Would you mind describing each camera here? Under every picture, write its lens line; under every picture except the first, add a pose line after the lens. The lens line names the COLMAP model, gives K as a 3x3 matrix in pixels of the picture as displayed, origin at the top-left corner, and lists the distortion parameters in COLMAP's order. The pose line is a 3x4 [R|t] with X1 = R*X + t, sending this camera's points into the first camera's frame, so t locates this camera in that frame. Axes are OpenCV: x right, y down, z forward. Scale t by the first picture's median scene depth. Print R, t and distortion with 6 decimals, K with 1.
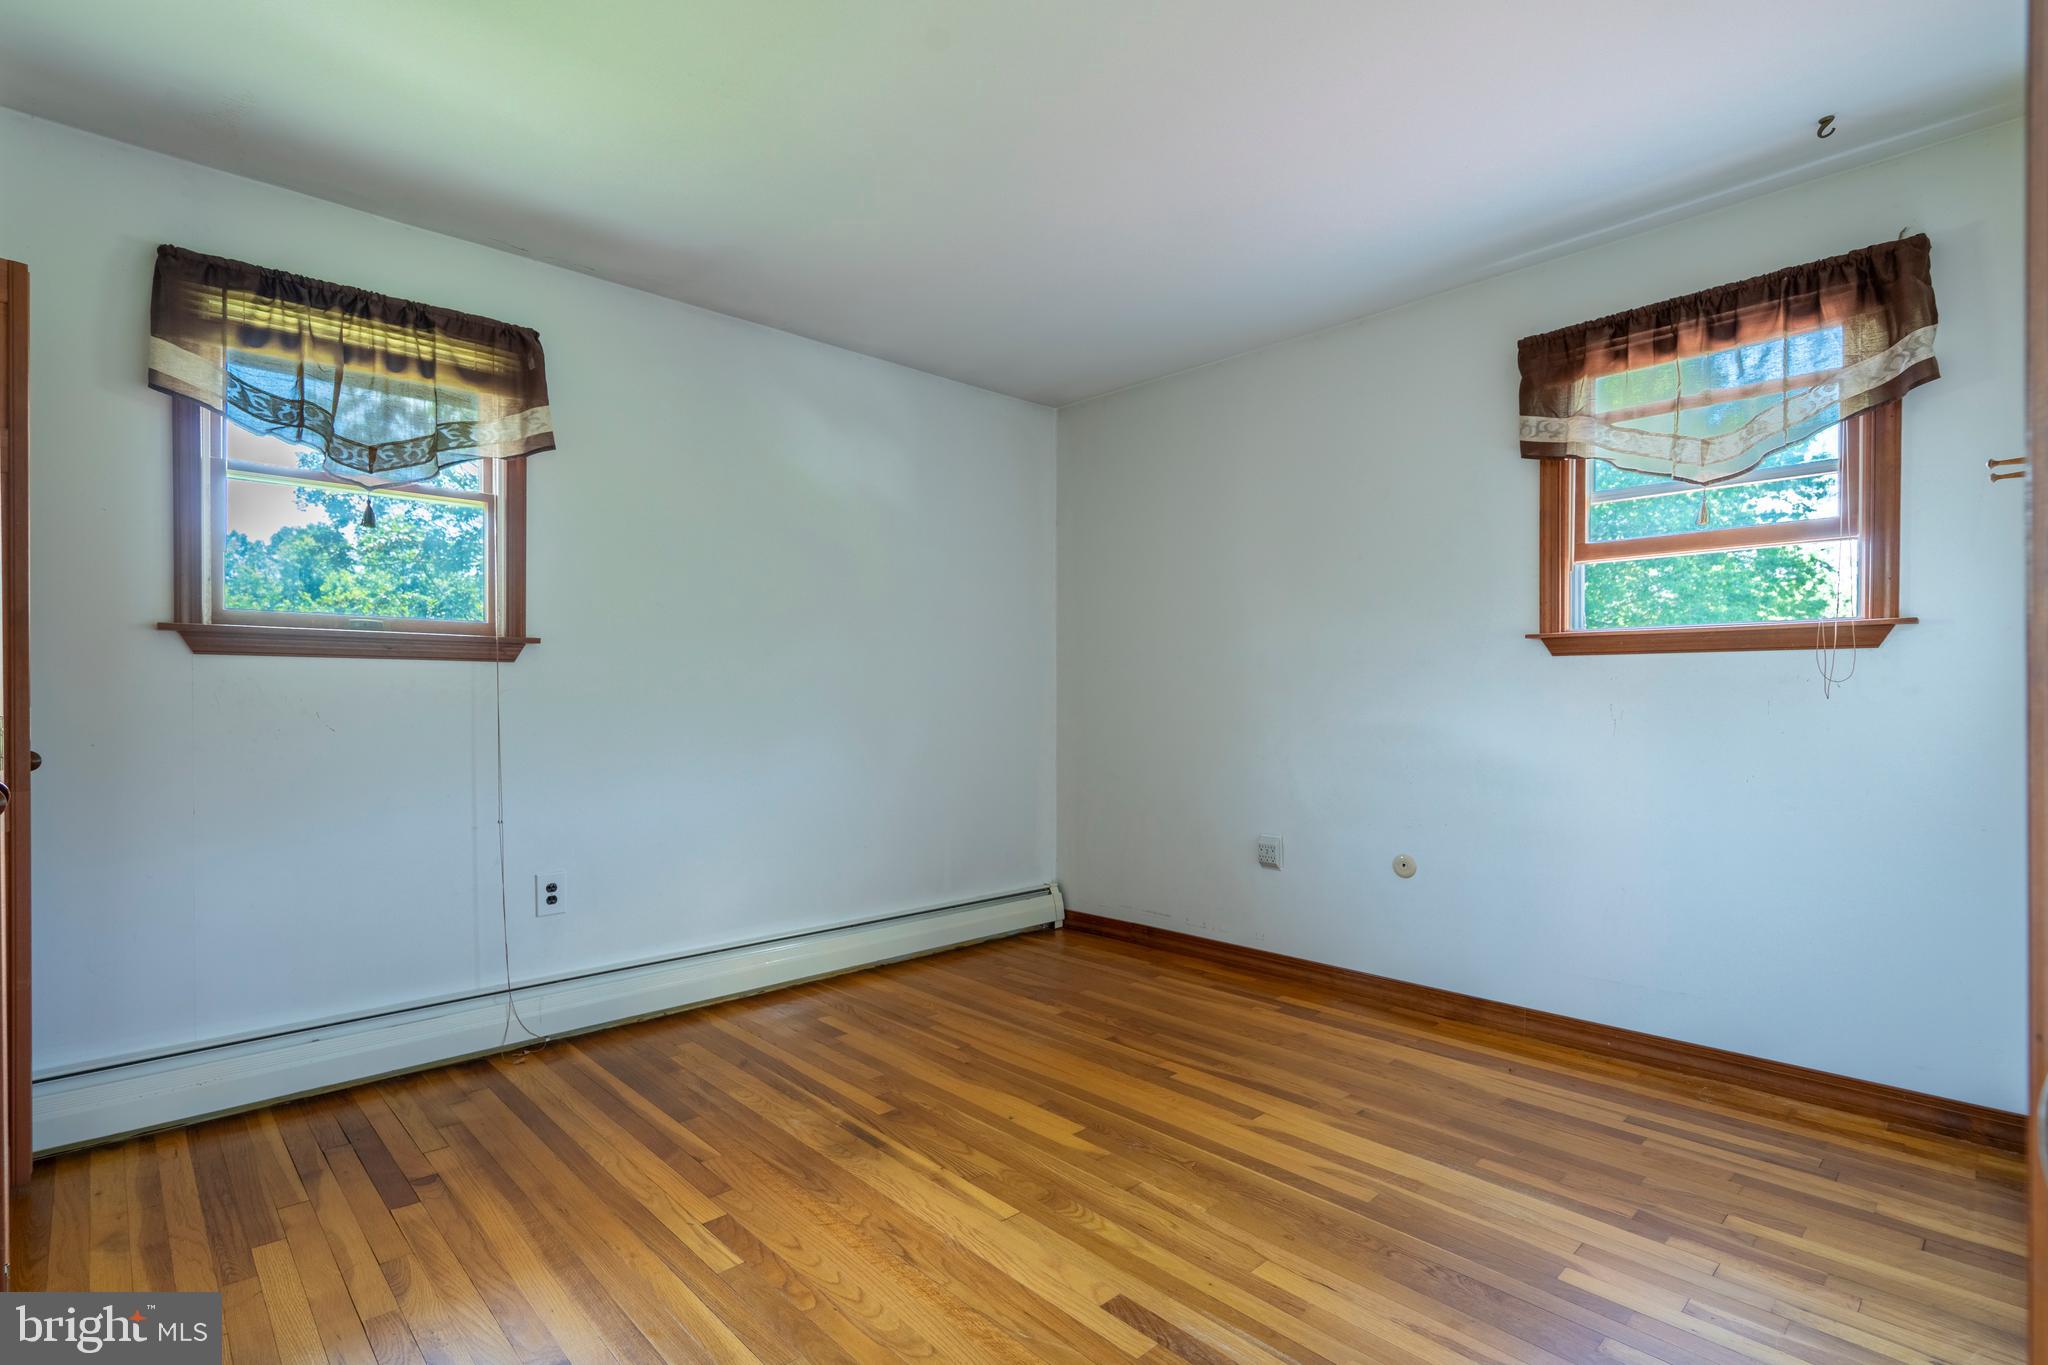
lens RADIAL K [[972.0, 0, 1025.8], [0, 972.0, 703.2], [0, 0, 1]] dist [-0.000714, 0.000114]
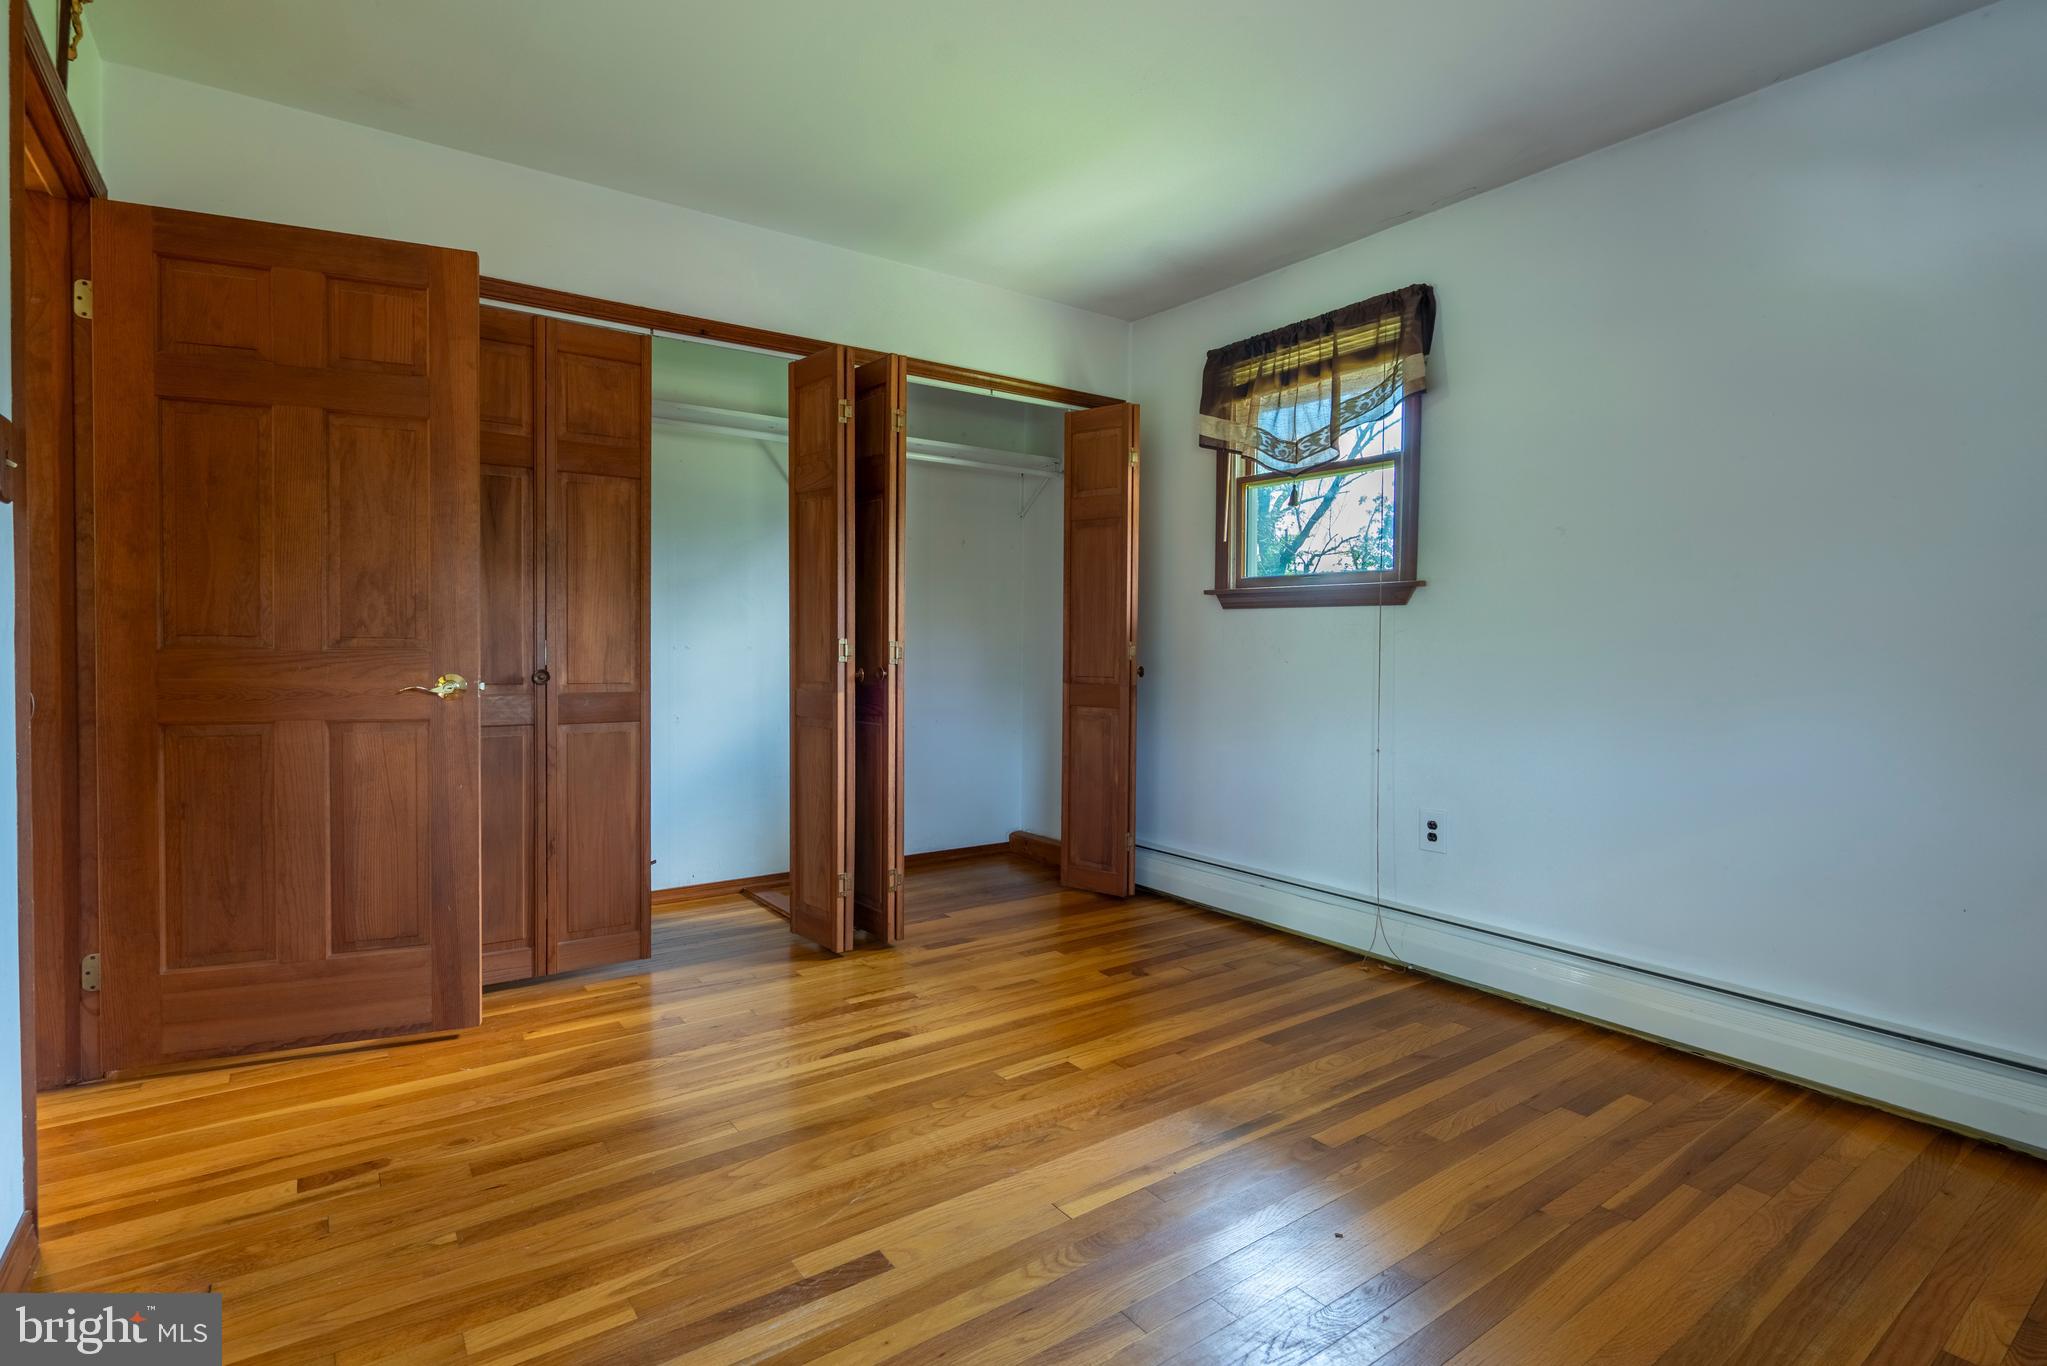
lens RADIAL K [[954.0, 0, 1015.8], [0, 954.0, 660.1], [0, 0, 1]] dist [-0.007209, 0.000531]
pose [[-0.113880, 0.021614, -0.993259, 0.595205], [-0.013935, 0.999630, 0.023350, 0.000032], [0.993397, 0.016500, -0.113537, 0.734595]]
